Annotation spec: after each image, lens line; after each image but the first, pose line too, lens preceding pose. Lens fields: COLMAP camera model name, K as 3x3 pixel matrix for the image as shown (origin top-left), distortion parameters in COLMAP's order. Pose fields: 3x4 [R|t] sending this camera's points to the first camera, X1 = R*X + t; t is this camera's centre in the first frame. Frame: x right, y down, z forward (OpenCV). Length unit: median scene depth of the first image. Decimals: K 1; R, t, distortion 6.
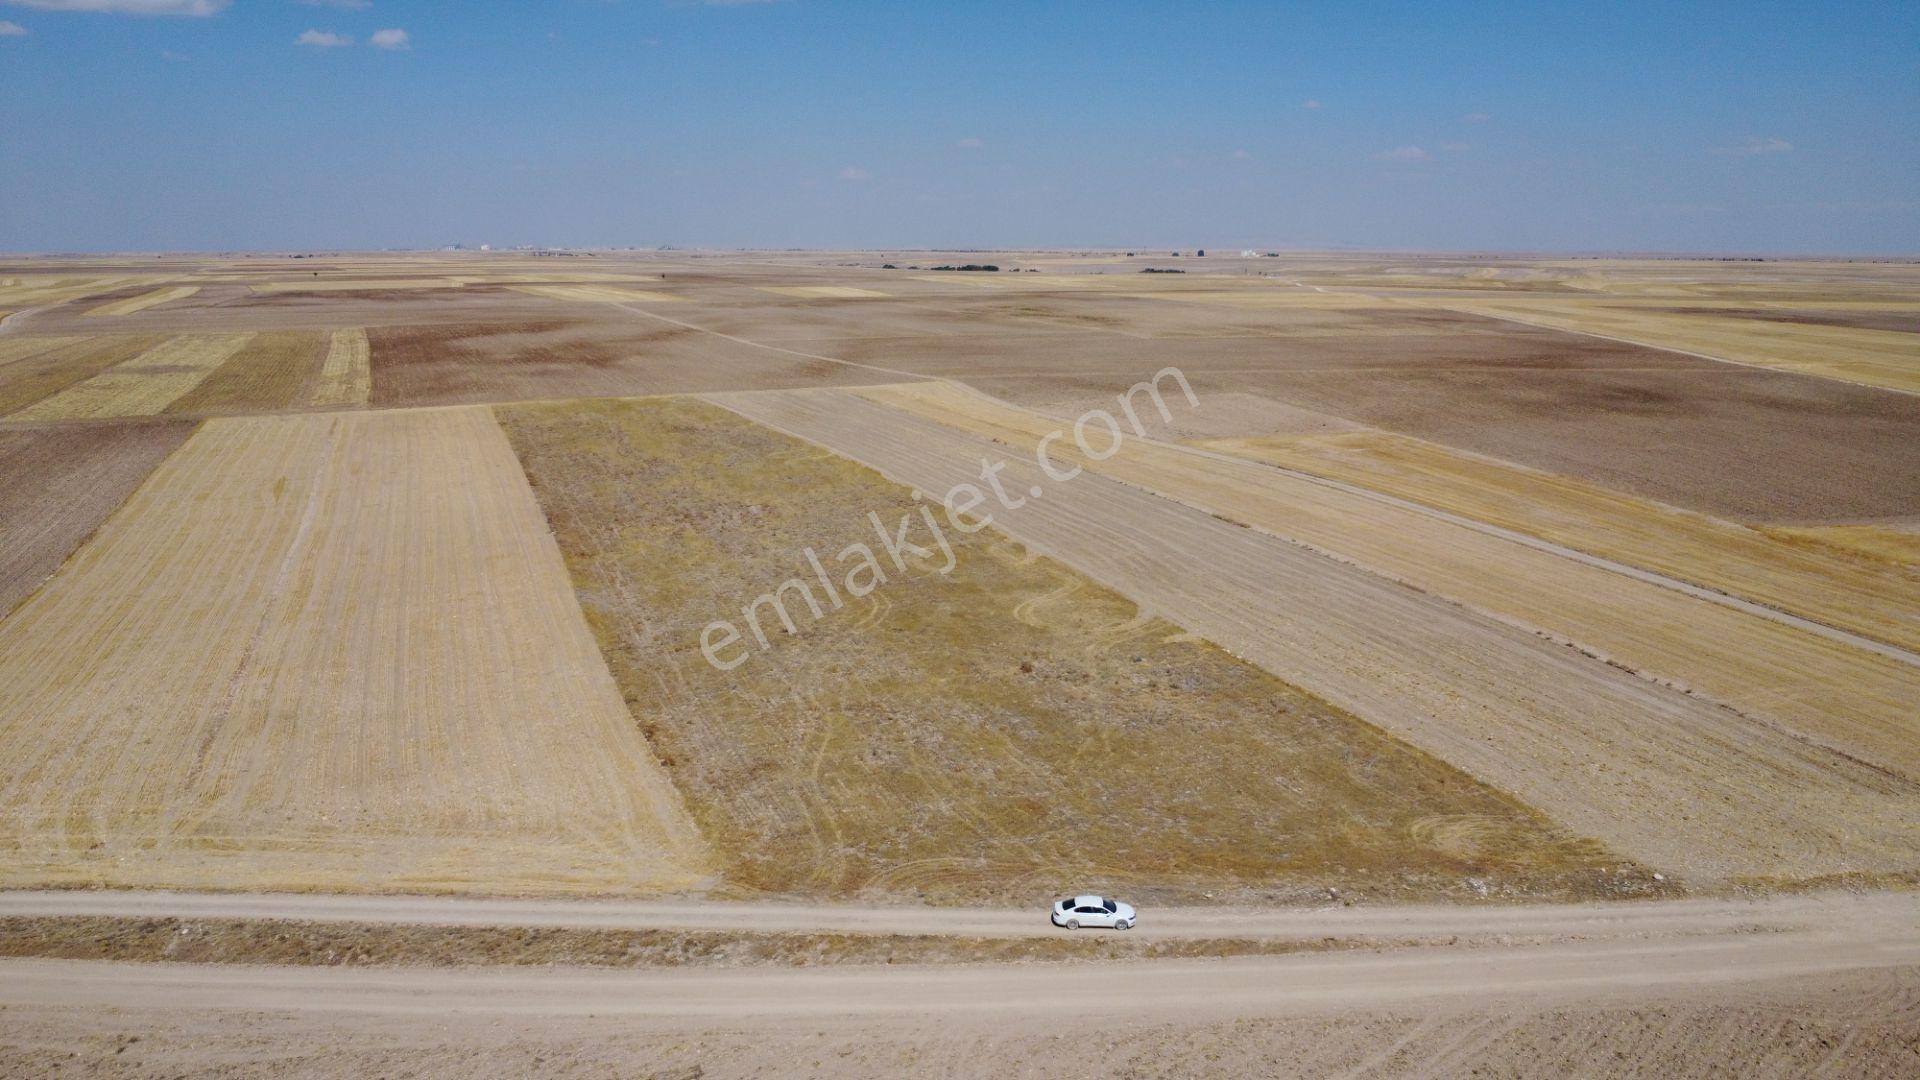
lens RADIAL K [[1396.7, 0, 959.5], [0, 1396.7, 542.3], [0, 0, 1]] dist [-0.026071, -0.017243]
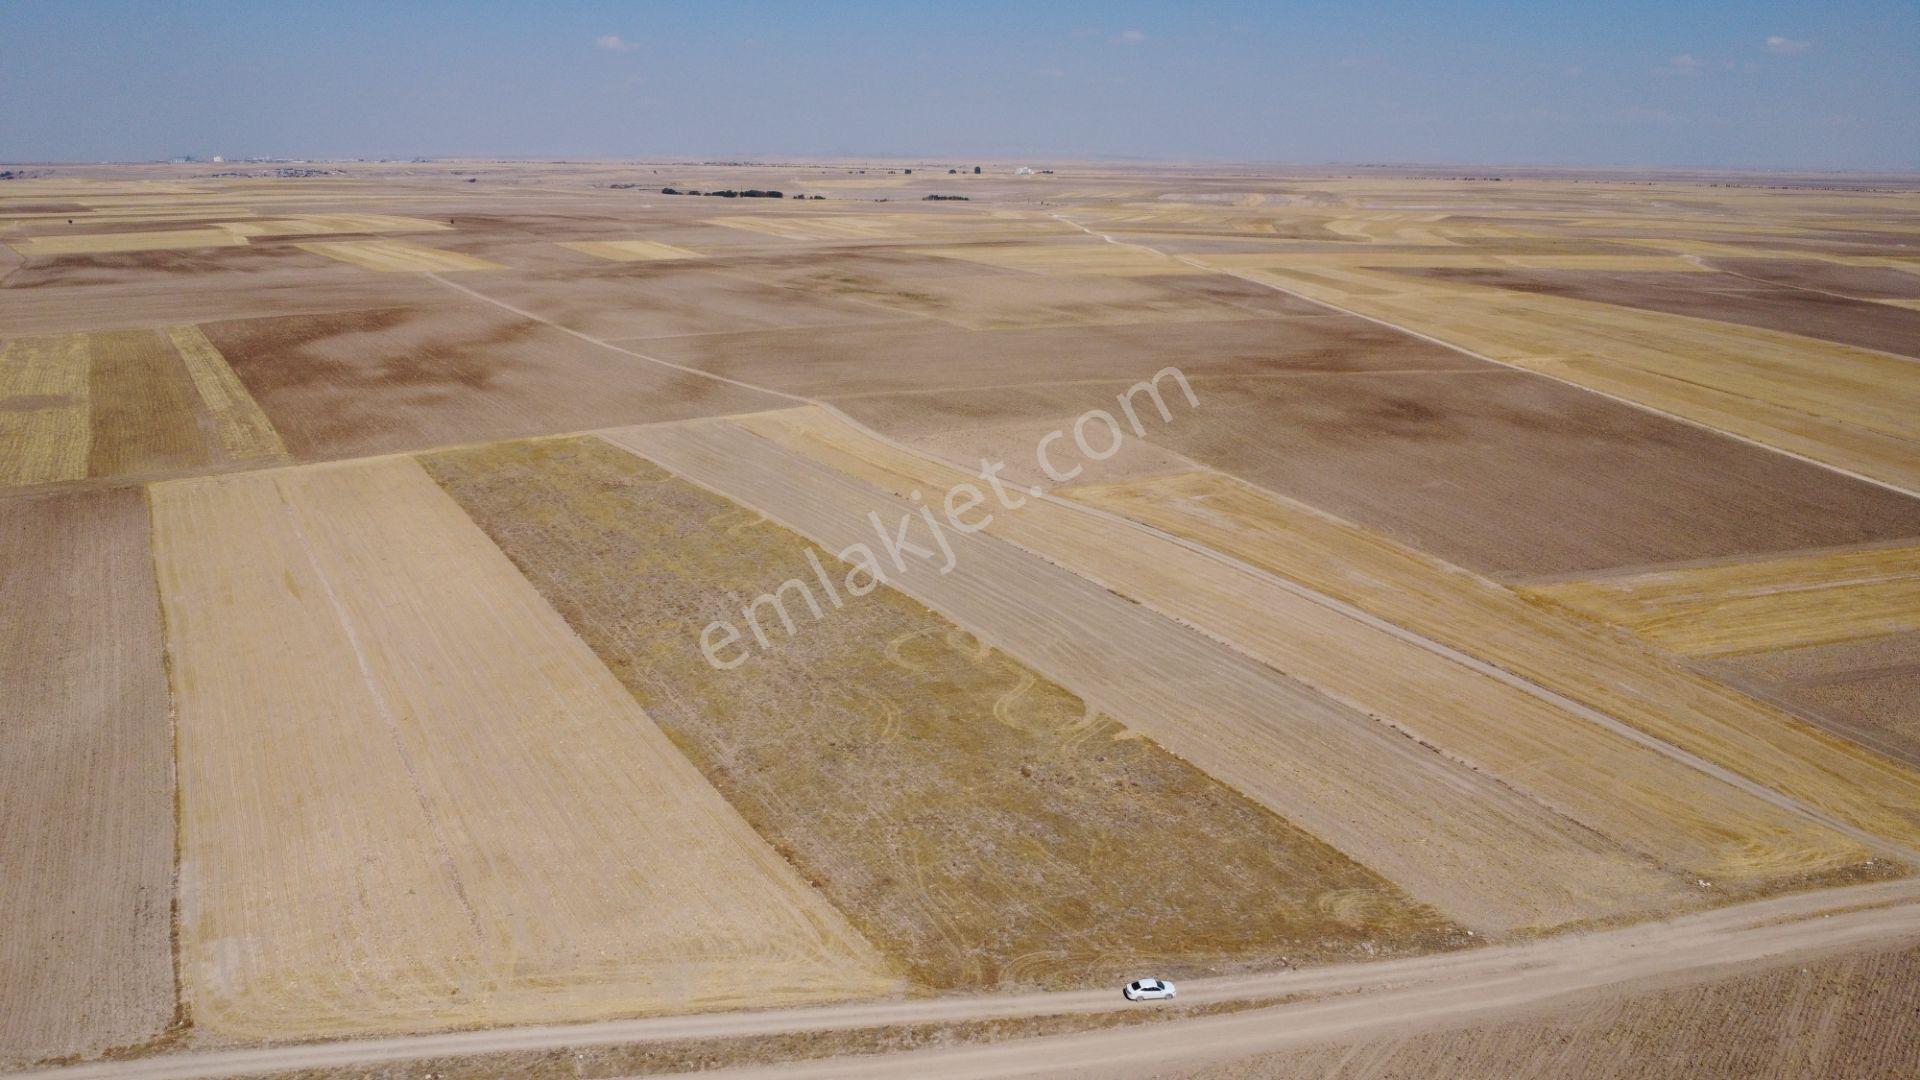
lens RADIAL K [[1396.7, 0, 956.7], [0, 1396.7, 540.5], [0, 0, 1]] dist [-0.026071, -0.017243]
pose [[0.987564, -0.038977, 0.152310, -0.239967], [0.029280, 0.997430, 0.065399, -0.251656], [-0.154468, -0.060126, 0.986167, -0.368088]]
